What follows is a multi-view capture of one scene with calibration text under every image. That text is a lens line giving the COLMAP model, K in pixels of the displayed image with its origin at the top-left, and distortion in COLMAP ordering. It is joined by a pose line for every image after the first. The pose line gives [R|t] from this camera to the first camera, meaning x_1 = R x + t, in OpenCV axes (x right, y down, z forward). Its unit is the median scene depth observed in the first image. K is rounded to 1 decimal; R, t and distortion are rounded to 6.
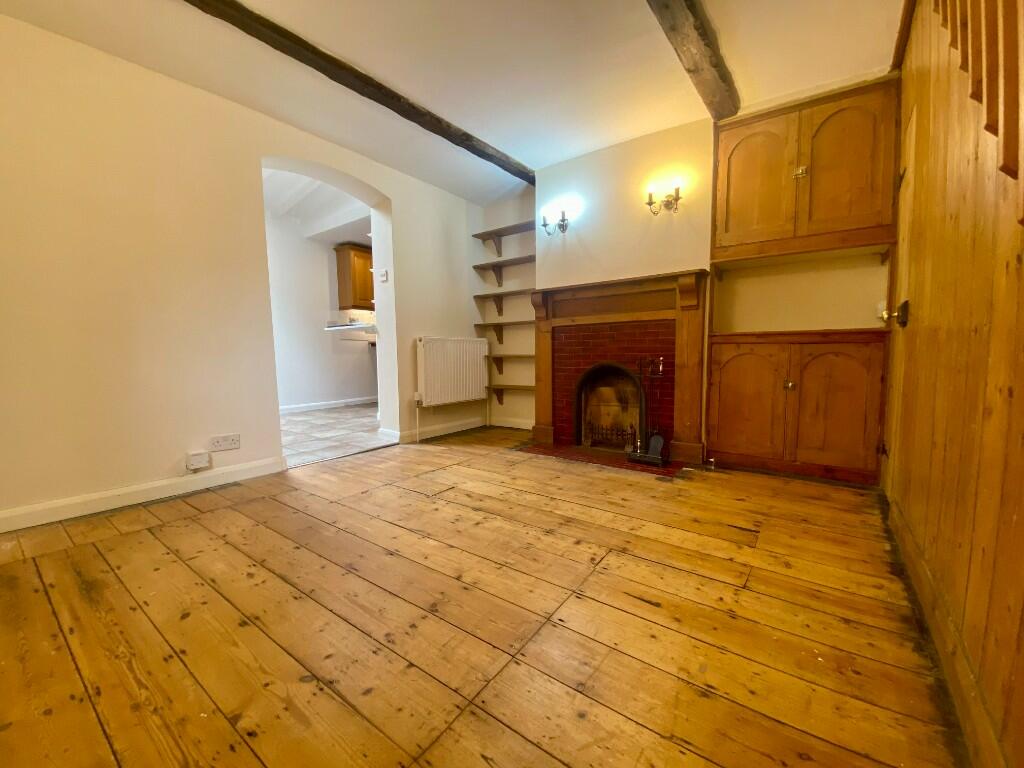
lens RADIAL K [[419.4, 0, 514.3], [0, 419.4, 386.0], [0, 0, 1]] dist [0.001143, -0.000676]
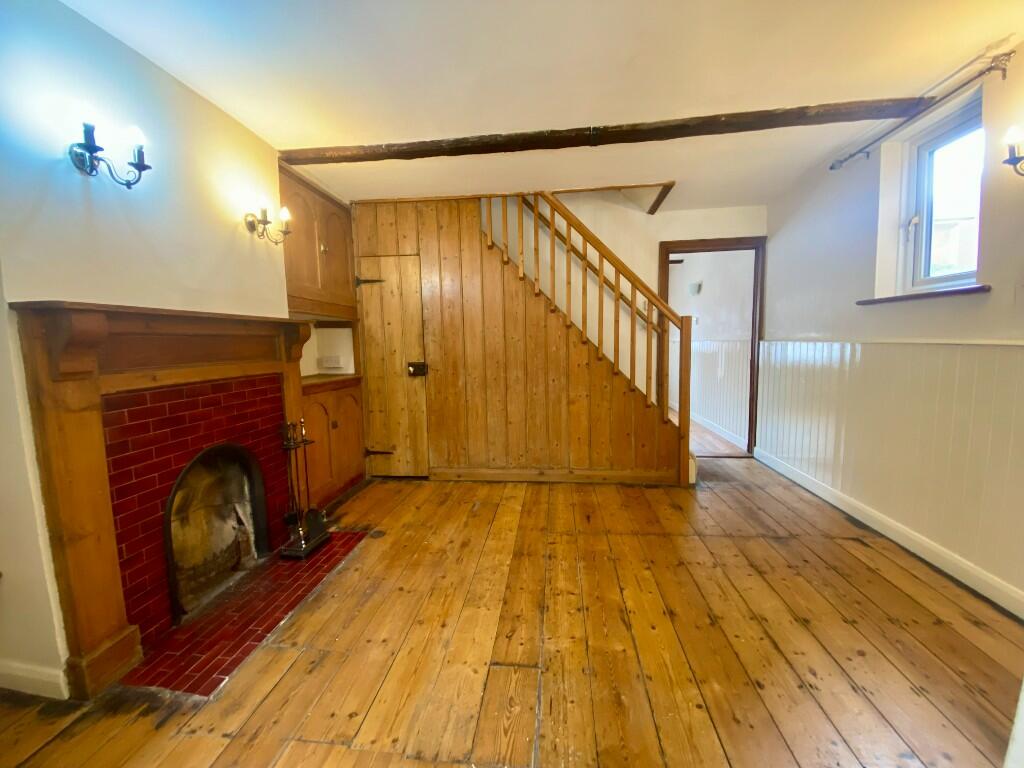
lens RADIAL K [[419.4, 0, 508.5], [0, 419.4, 379.8], [0, 0, 1]] dist [0.001143, -0.000676]
pose [[-0.498946, -0.057979, 0.864692, -0.698086], [0.099062, 0.987404, 0.123368, -0.253359], [-0.860953, 0.147212, -0.486918, 1.282702]]
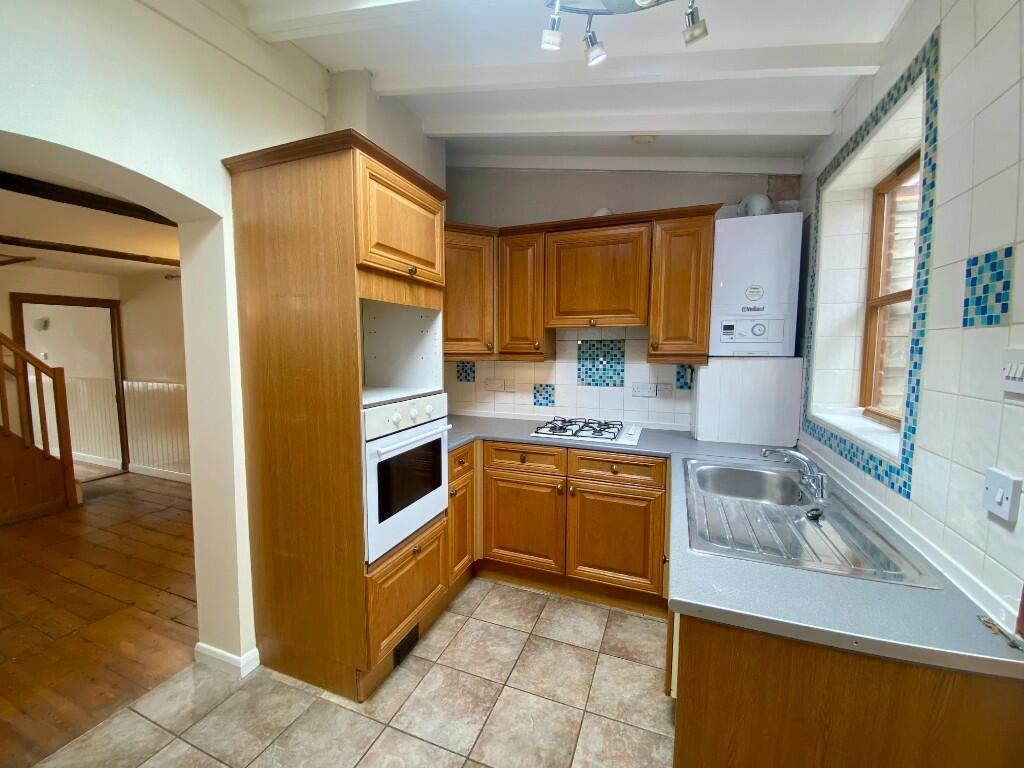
lens RADIAL K [[419.4, 0, 507.6], [0, 419.4, 379.4], [0, 0, 1]] dist [0.001143, -0.000676]
pose [[-0.965461, 0.028739, -0.258959, -1.103941], [-0.017271, 0.984653, 0.173666, -0.528860], [0.259975, 0.172140, -0.950148, 2.175727]]
